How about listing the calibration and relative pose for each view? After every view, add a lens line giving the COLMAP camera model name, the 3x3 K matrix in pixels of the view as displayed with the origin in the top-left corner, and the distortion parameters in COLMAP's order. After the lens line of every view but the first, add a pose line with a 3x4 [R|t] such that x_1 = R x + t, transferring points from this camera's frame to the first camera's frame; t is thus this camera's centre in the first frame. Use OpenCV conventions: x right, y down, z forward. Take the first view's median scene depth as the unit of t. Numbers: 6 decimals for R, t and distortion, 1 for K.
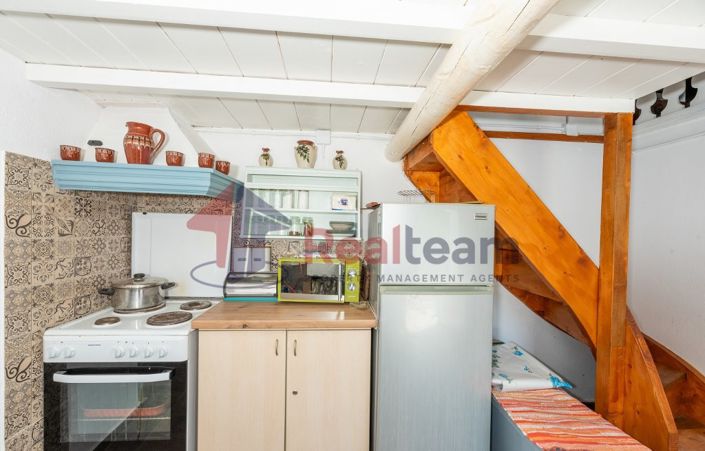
lens RADIAL K [[290.0, 0, 352.1], [0, 290.0, 236.3], [0, 0, 1]] dist [-0.001931, -0.000320]
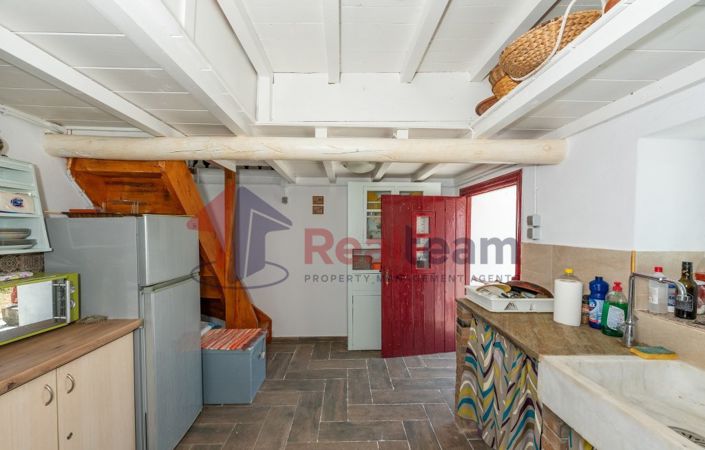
lens RADIAL K [[290.0, 0, 352.1], [0, 290.0, 235.8], [0, 0, 1]] dist [-0.001931, -0.000320]
pose [[0.046820, -0.042664, 0.997992, -0.968241], [0.015932, 0.998992, 0.041960, -0.065323], [-0.998776, 0.013935, 0.047453, 0.129201]]
